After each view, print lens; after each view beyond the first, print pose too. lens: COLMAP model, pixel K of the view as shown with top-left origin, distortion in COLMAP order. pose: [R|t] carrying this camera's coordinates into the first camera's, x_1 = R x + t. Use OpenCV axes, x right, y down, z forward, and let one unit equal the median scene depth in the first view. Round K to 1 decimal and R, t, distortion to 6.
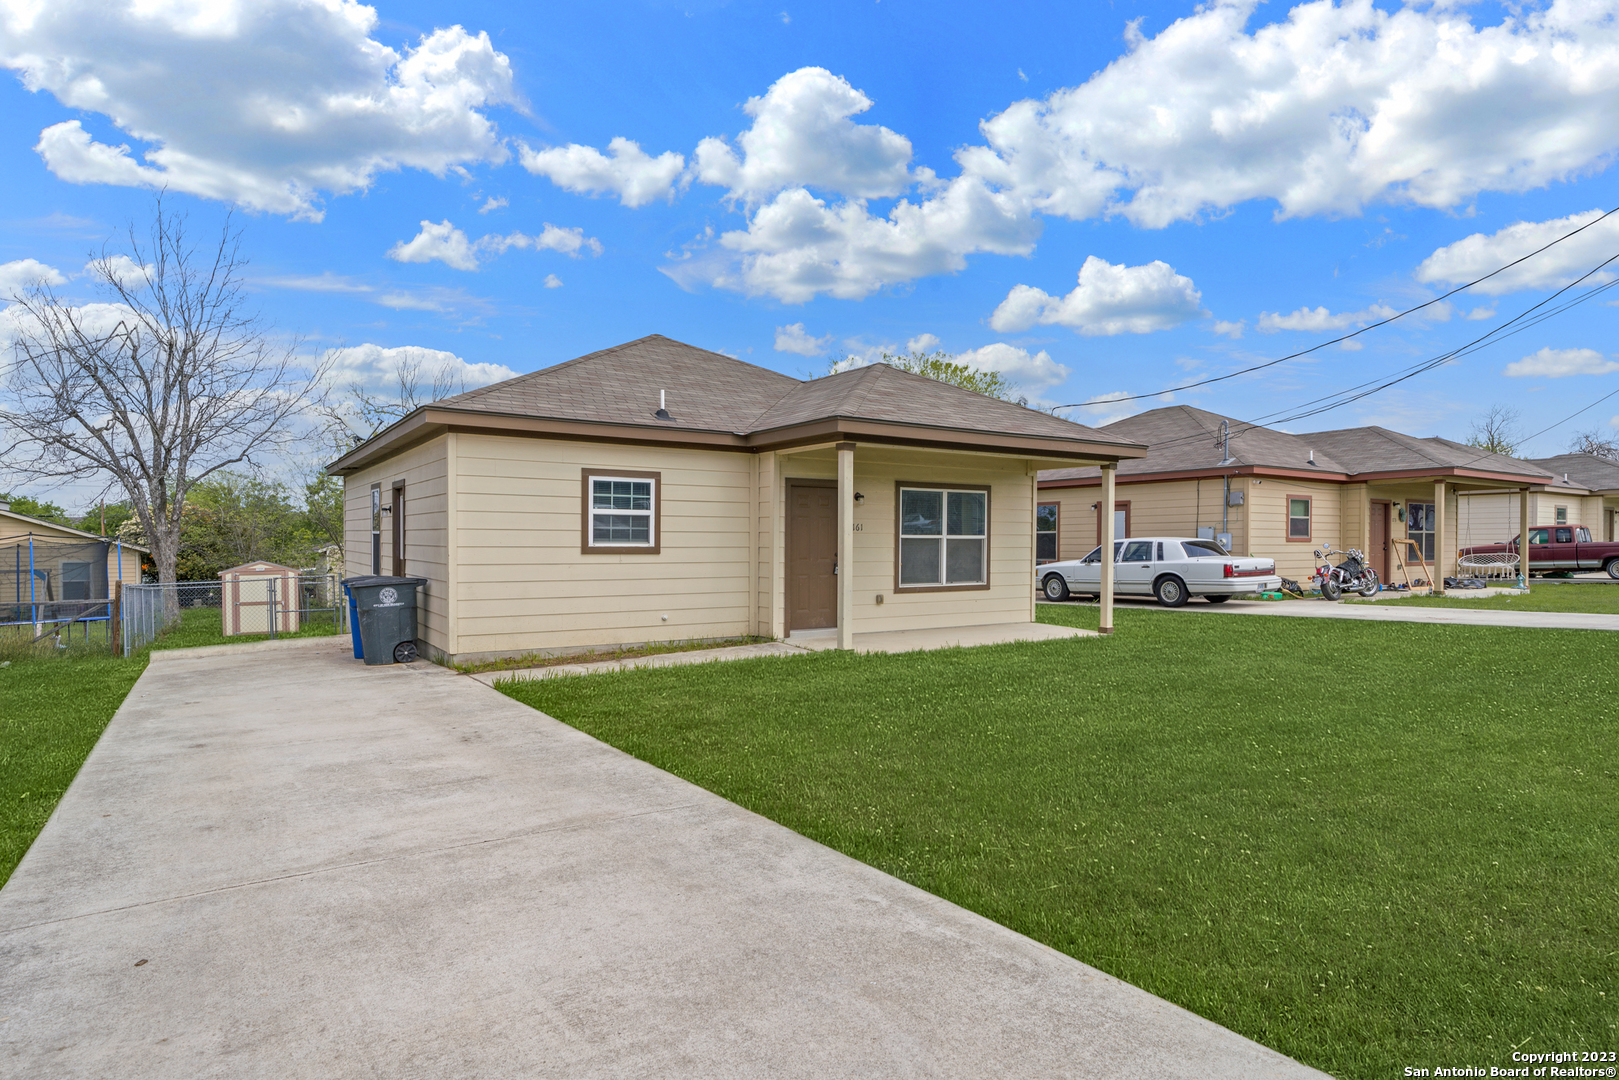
lens RADIAL K [[892.2, 0, 812.1], [0, 892.2, 560.5], [0, 0, 1]] dist [0.000621, -0.000198]
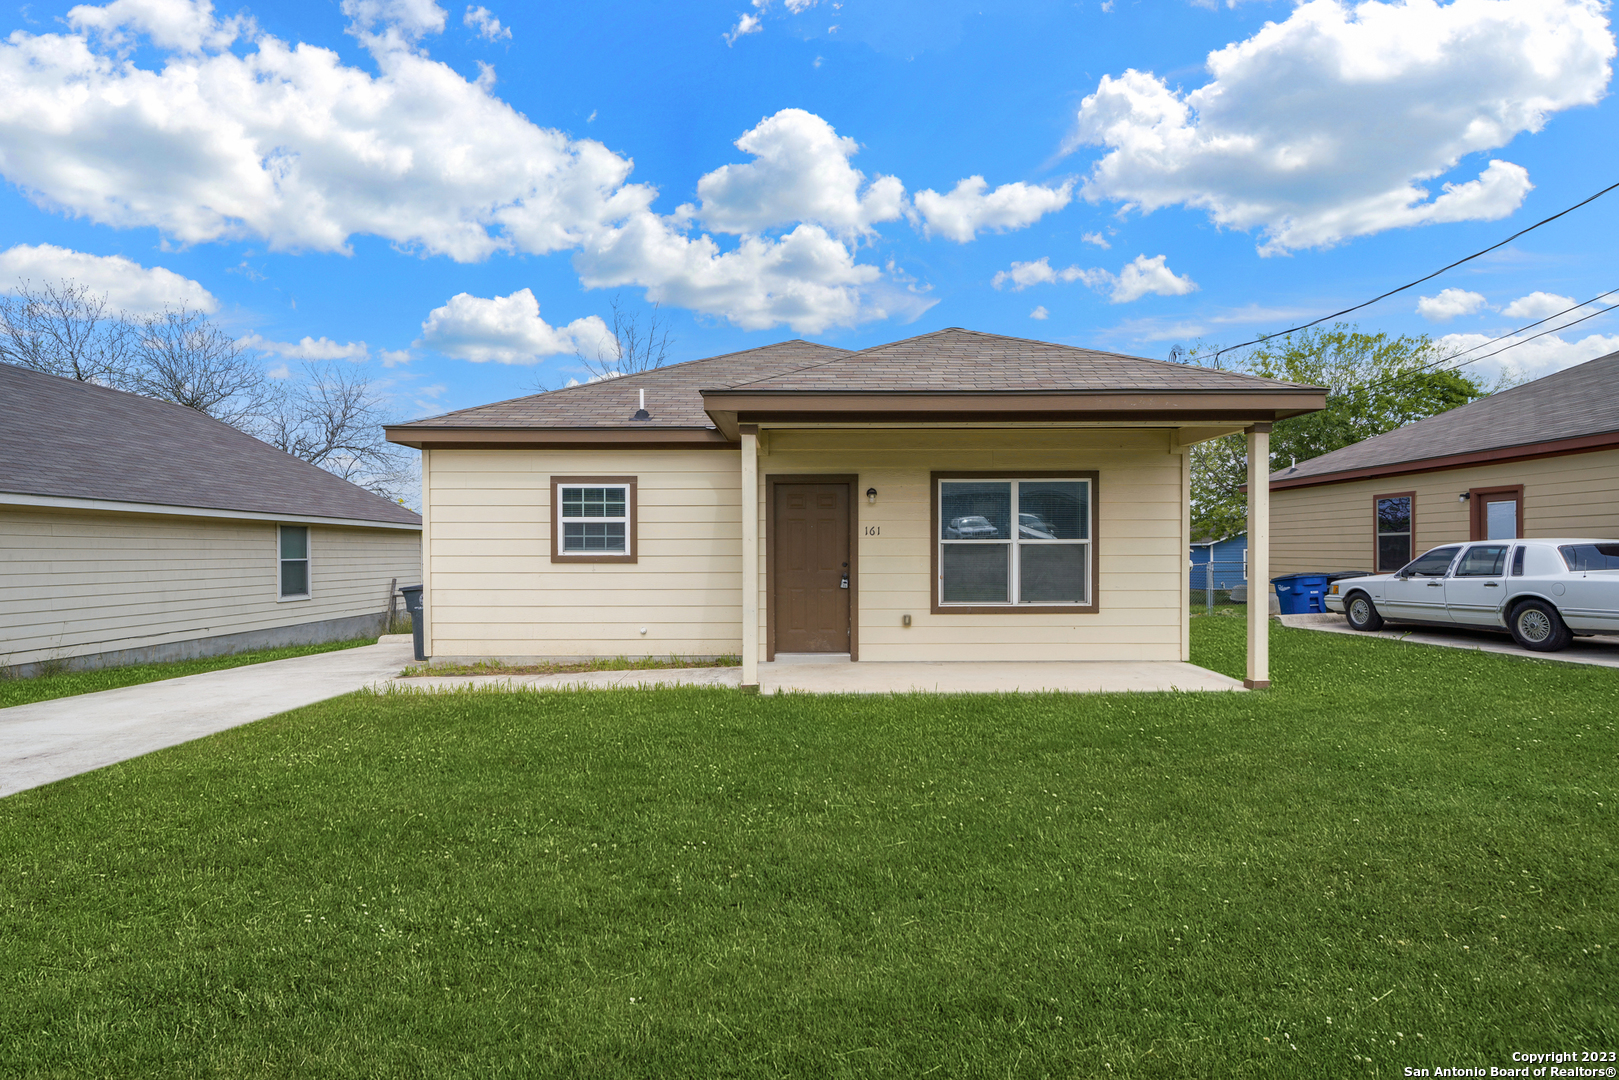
lens RADIAL K [[768.6, 0, 808.4], [0, 768.6, 549.6], [0, 0, 1]] dist [0.002134, 0.000362]
pose [[0.835537, -0.005061, -0.549411, 0.374721], [-0.006627, 0.999792, -0.019288, -0.006124], [0.549395, 0.019757, 0.835329, 0.370254]]
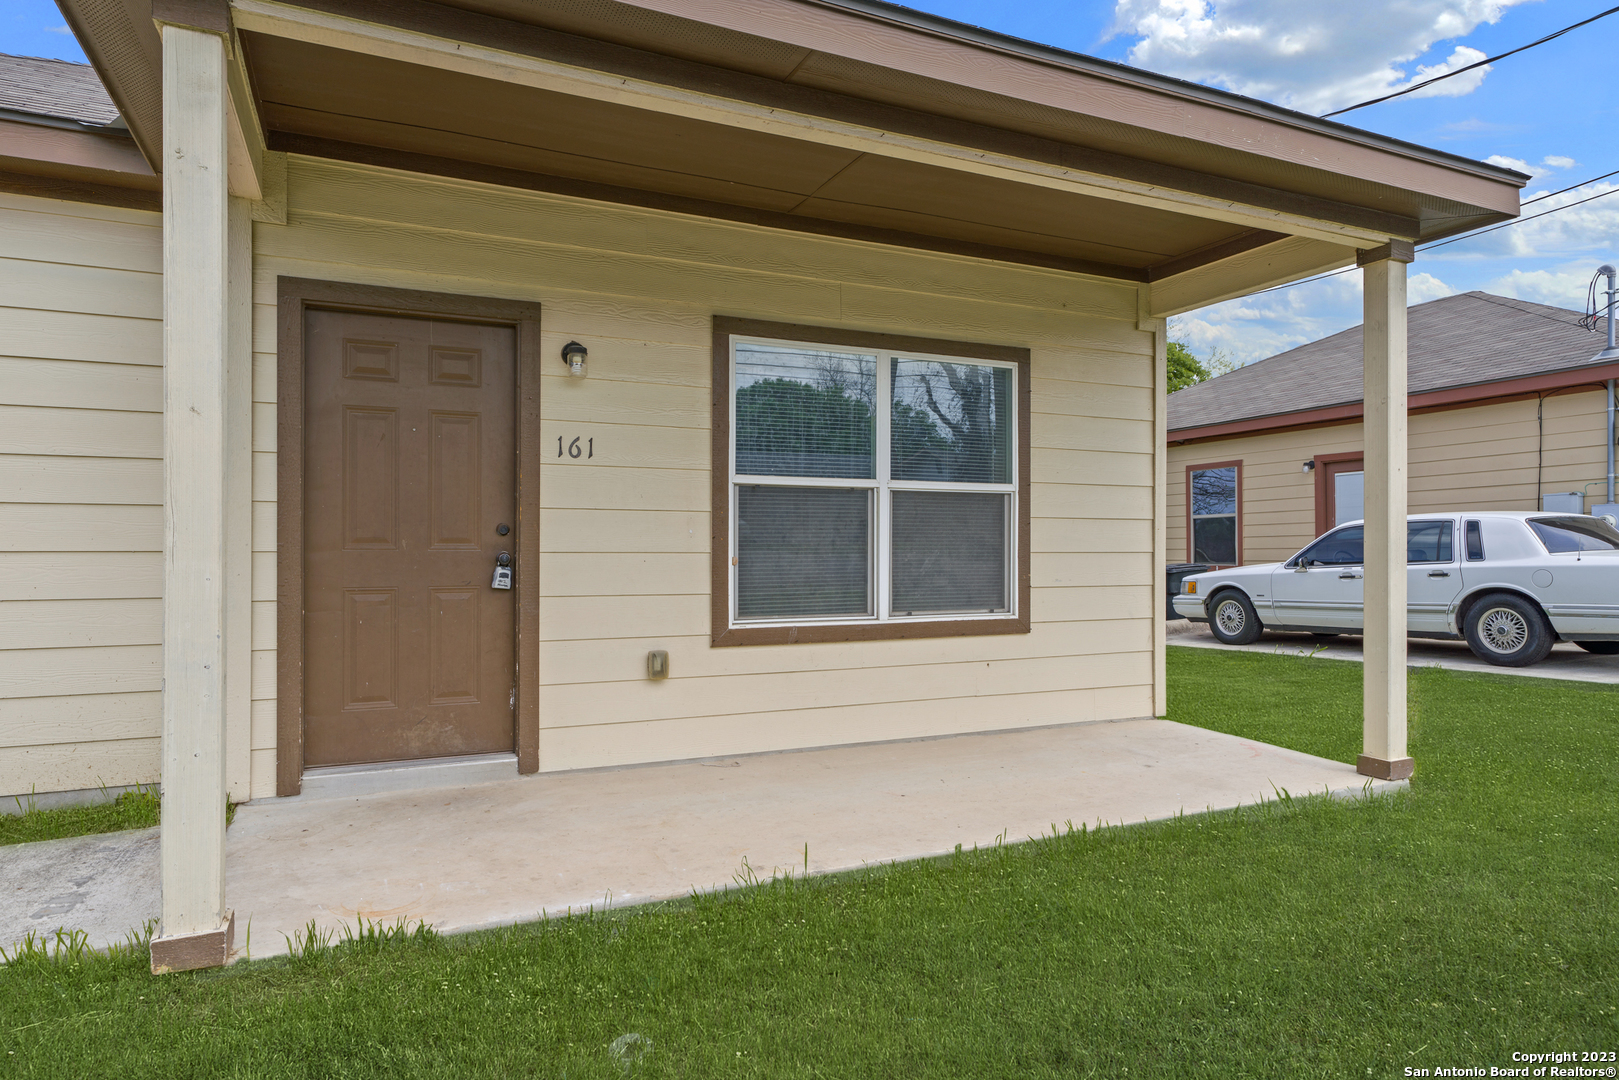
lens RADIAL K [[969.0, 0, 802.9], [0, 969.0, 542.8], [0, 0, 1]] dist [0.002790, -0.000654]
pose [[0.986943, -0.005212, -0.160983, 0.185486], [0.000106, 0.999497, -0.031711, 0.009044], [0.161067, 0.031280, 0.986448, 0.639557]]
